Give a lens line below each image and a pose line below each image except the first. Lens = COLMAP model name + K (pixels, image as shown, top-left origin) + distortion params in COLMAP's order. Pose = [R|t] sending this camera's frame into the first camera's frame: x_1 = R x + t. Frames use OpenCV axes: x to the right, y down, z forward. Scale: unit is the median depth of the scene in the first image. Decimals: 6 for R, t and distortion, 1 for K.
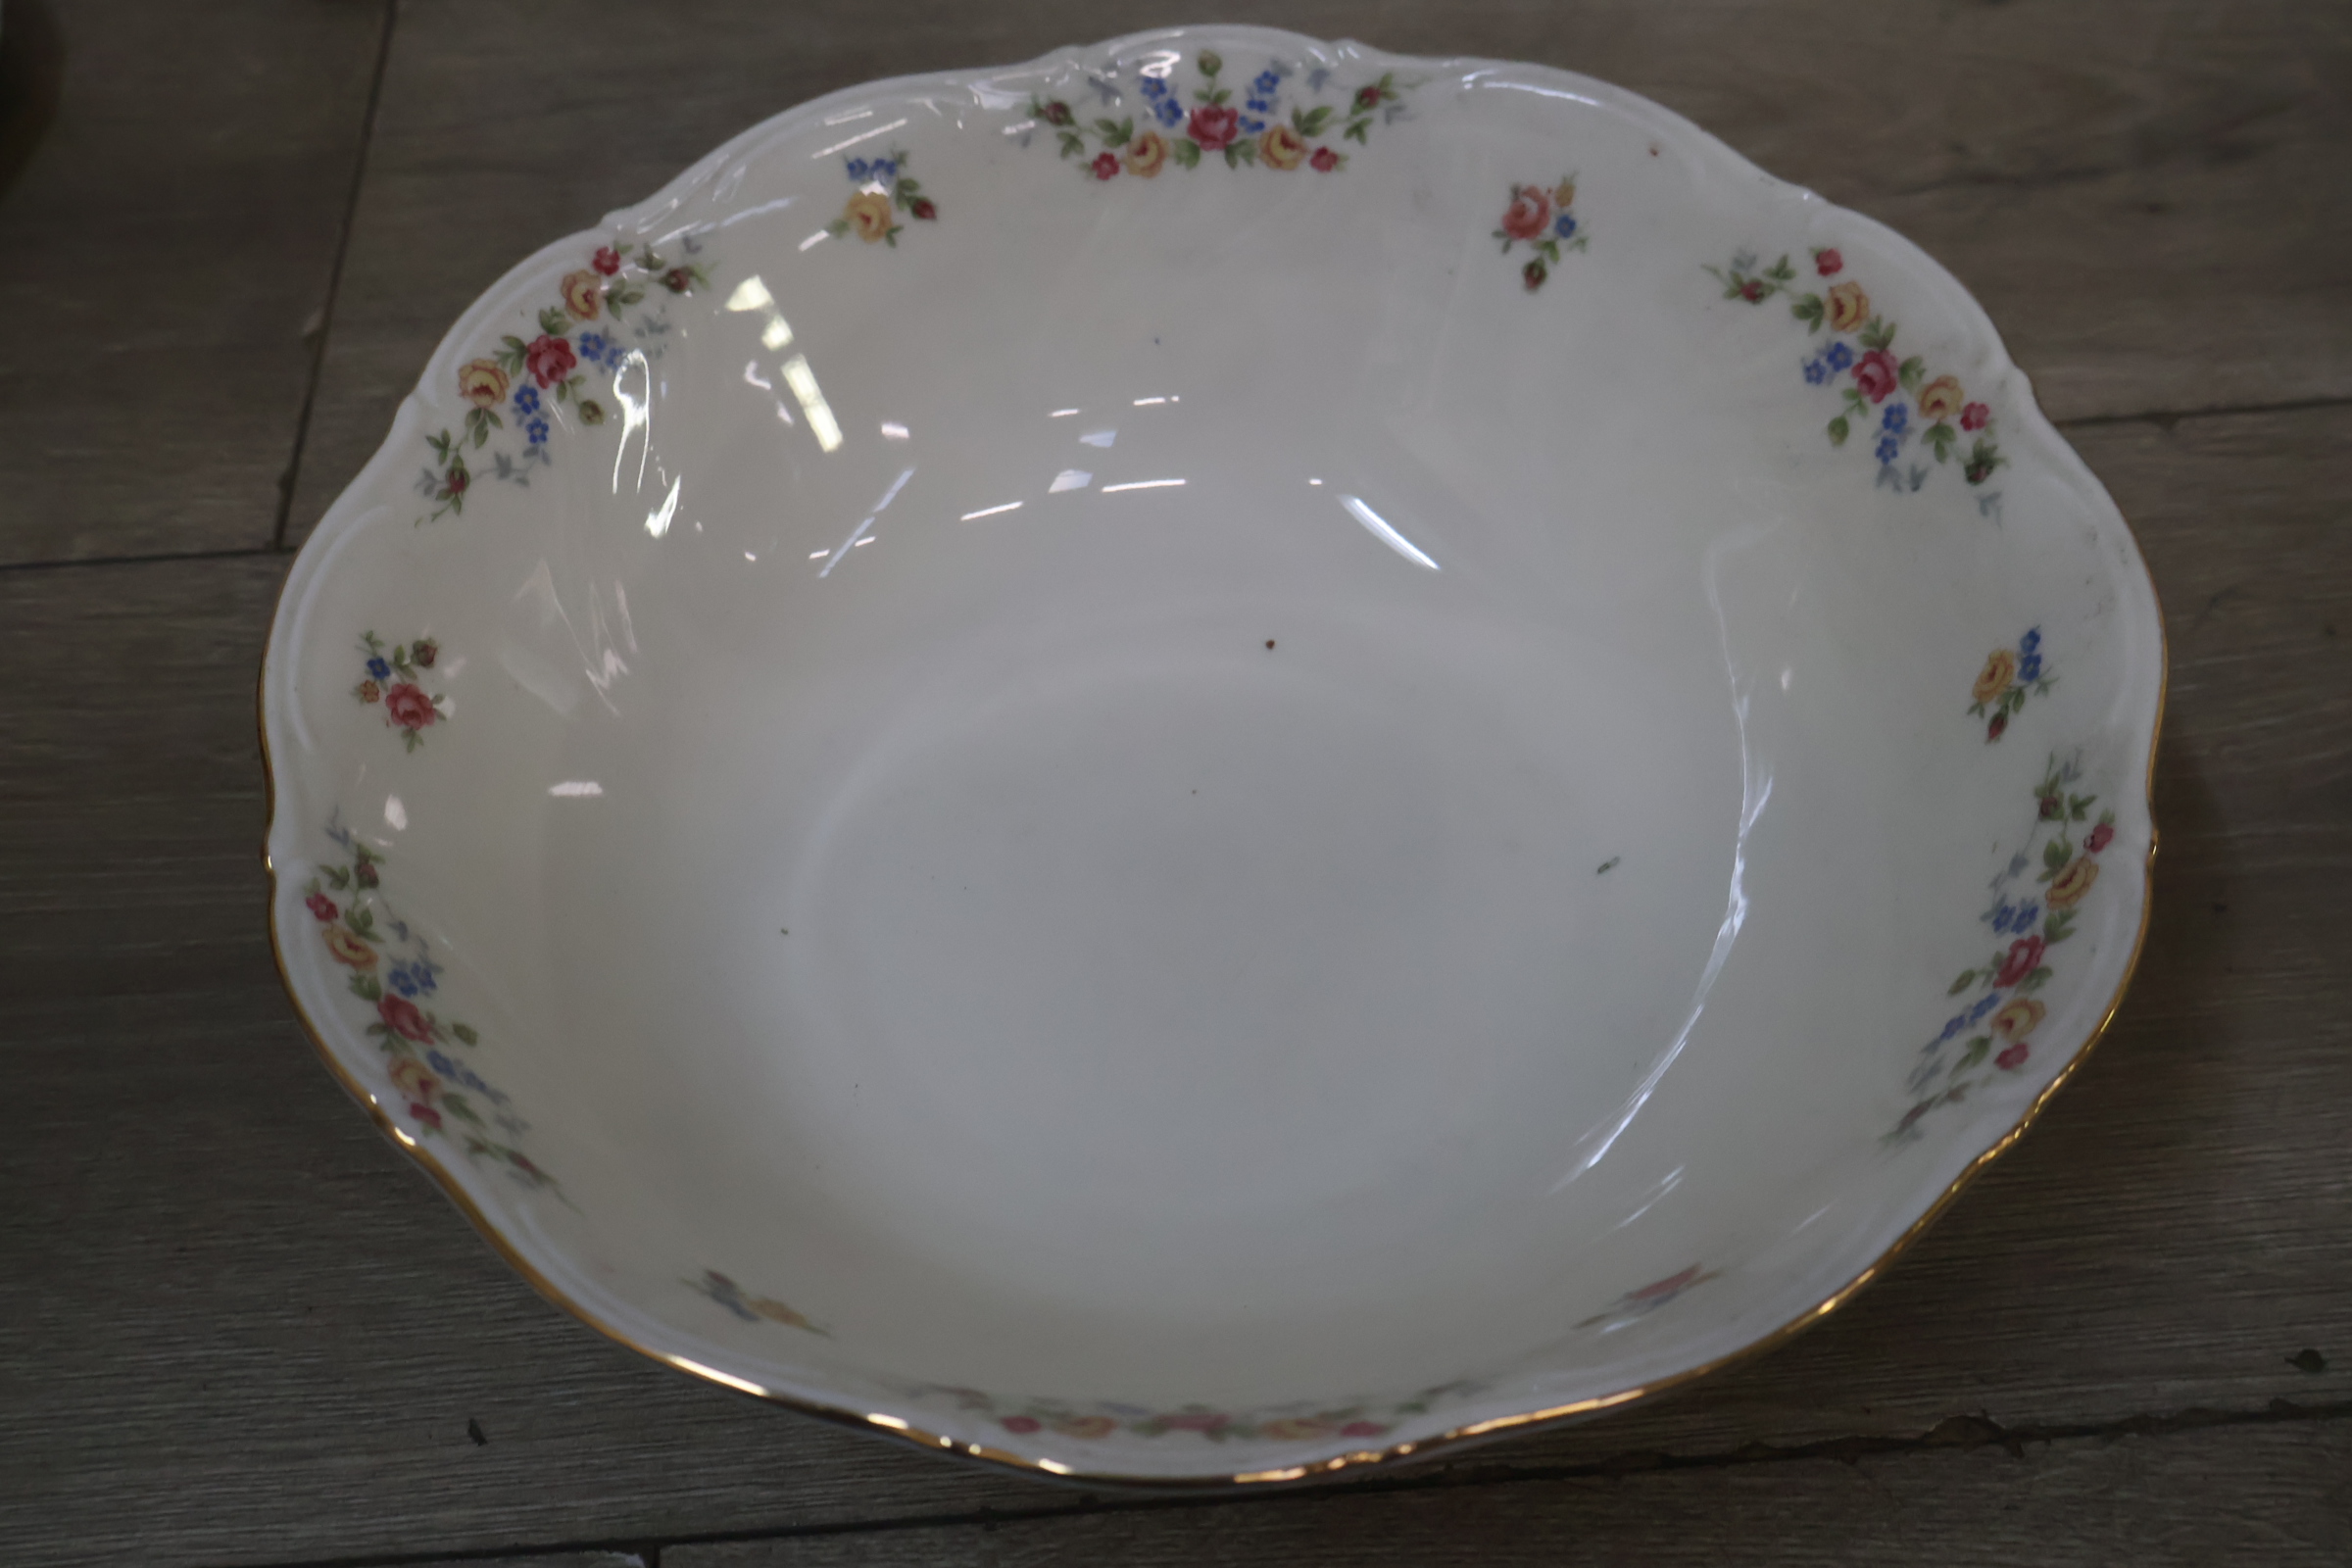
lens RADIAL K [[2576.7, 0, 1176.0], [0, 2576.7, 784.0], [0, 0, 1]] dist [0.002007, -0.002929]
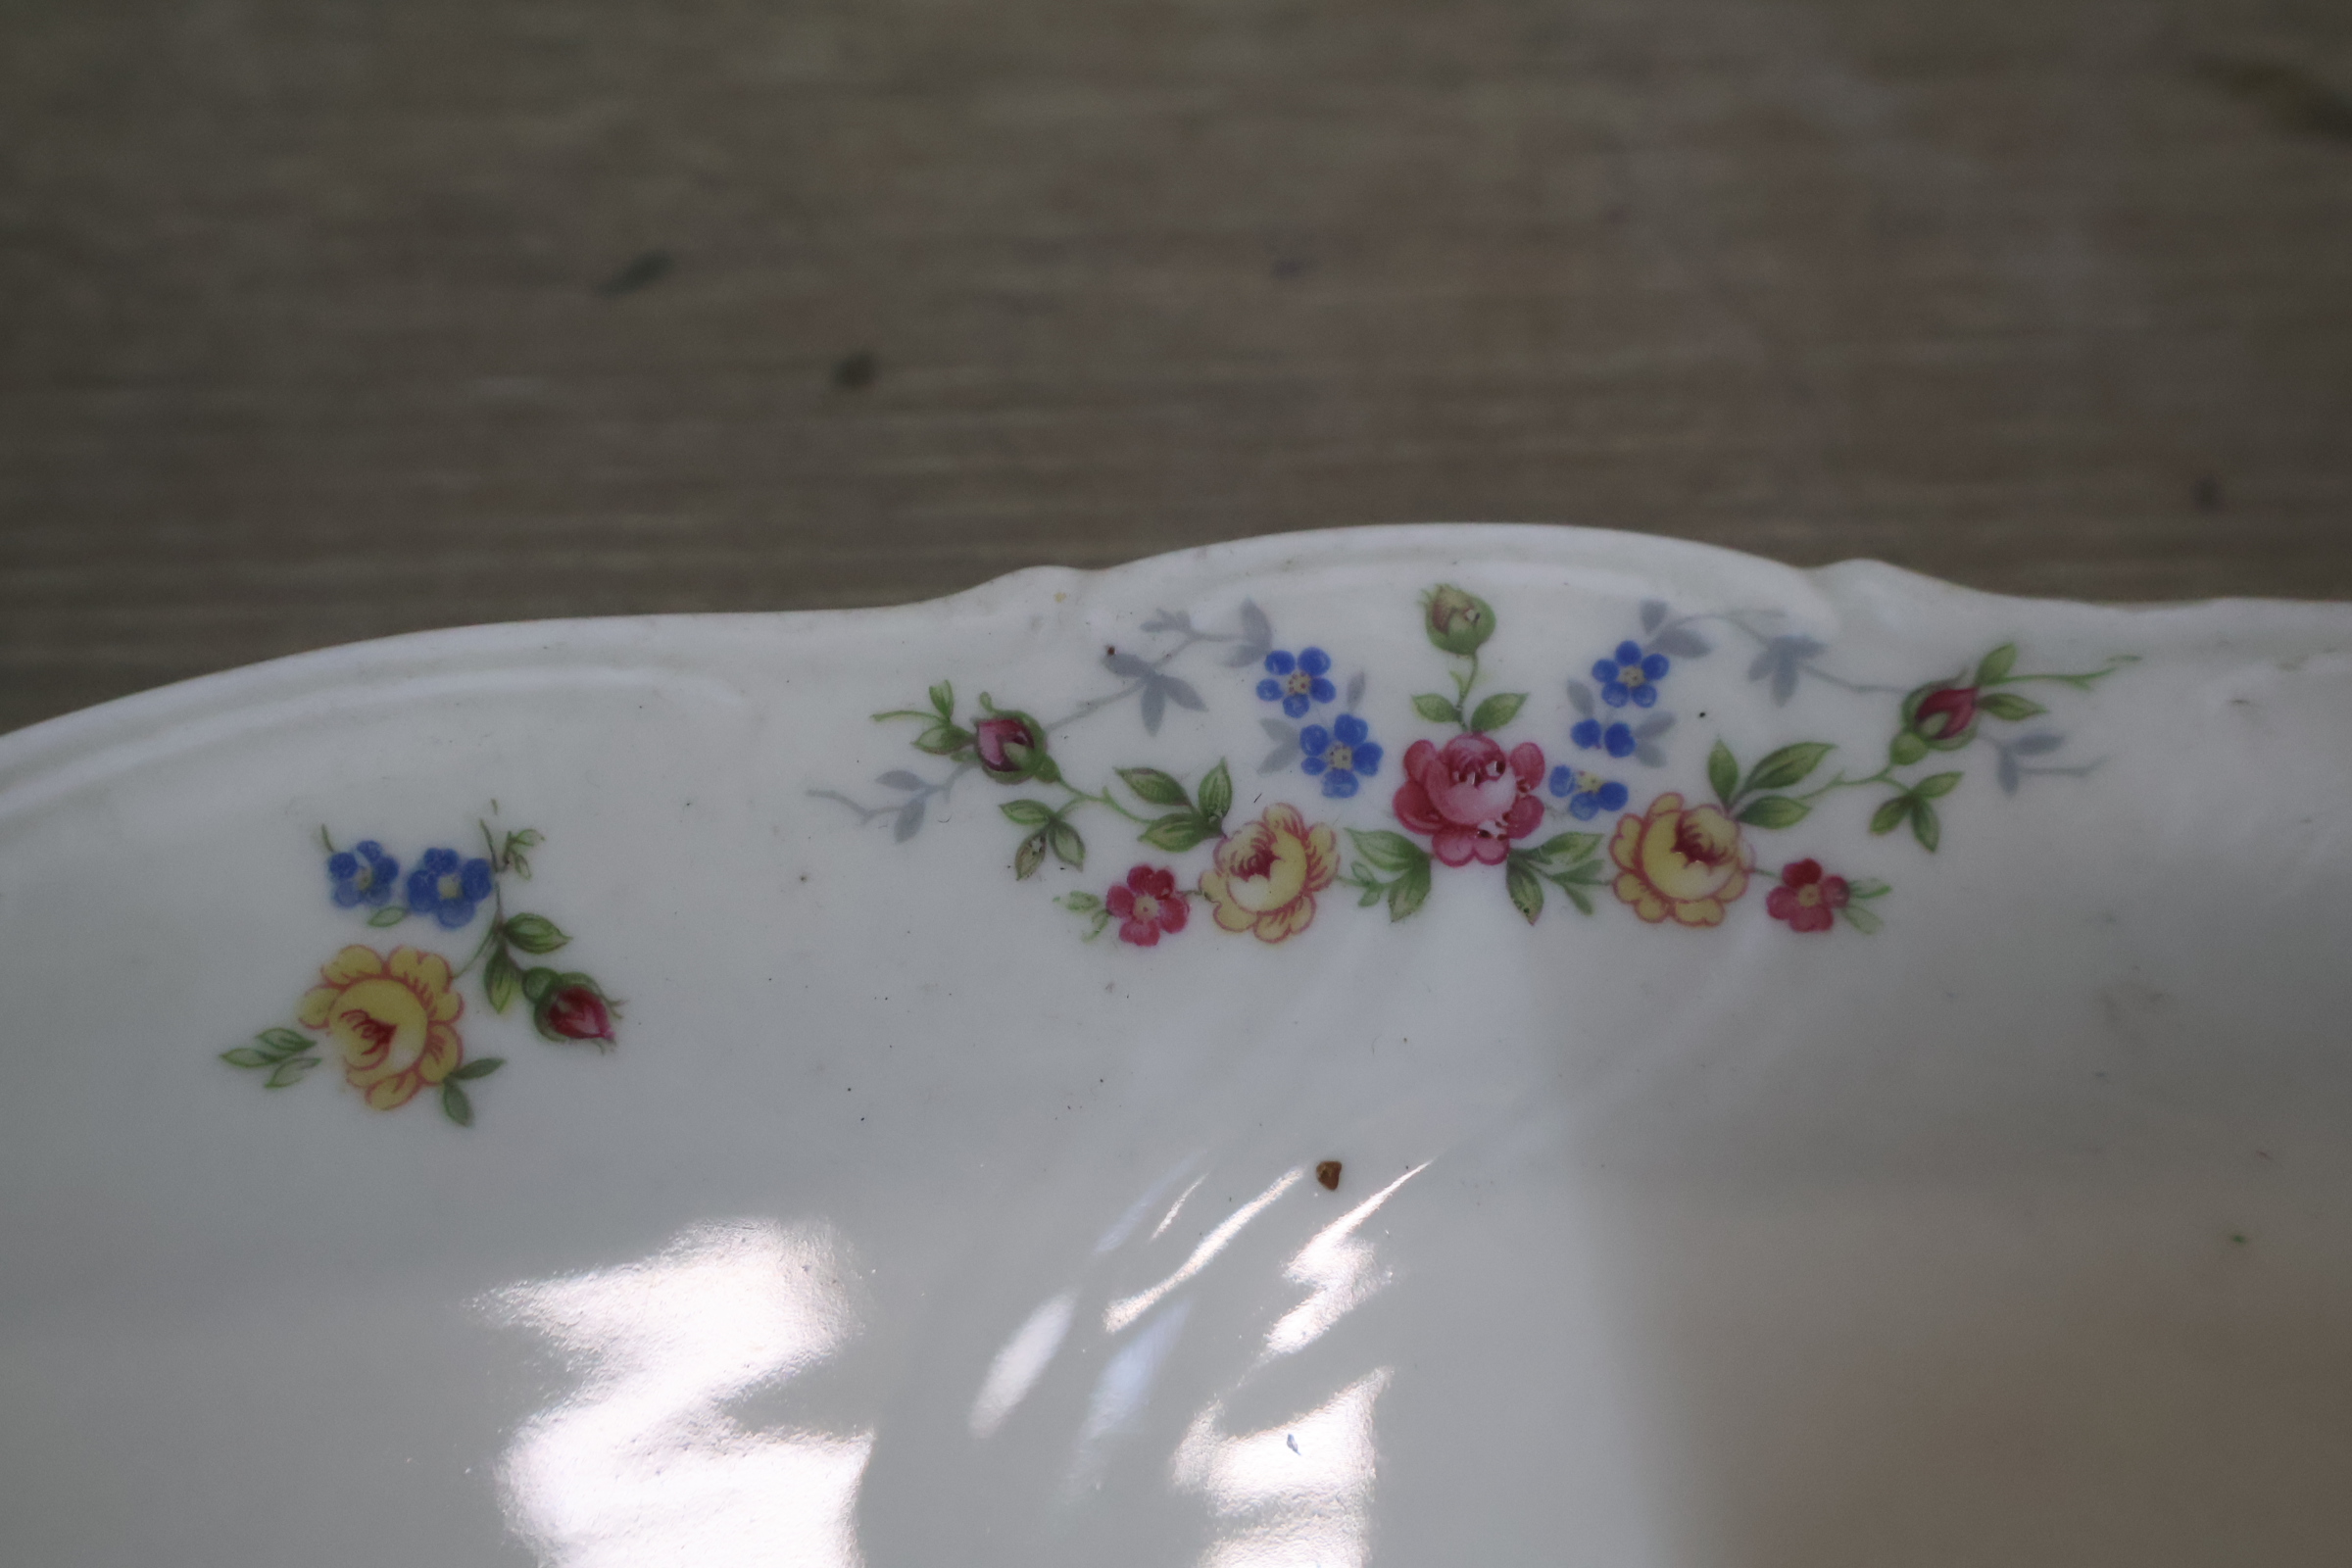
lens RADIAL K [[2576.7, 0, 1176.0], [0, 2576.7, 784.0], [0, 0, 1]] dist [0.002007, -0.002929]
pose [[0.999766, 0.019737, 0.008848, -0.027098], [-0.014735, 0.920963, -0.389371, -0.125947], [-0.015833, 0.389149, 0.921039, 0.693404]]
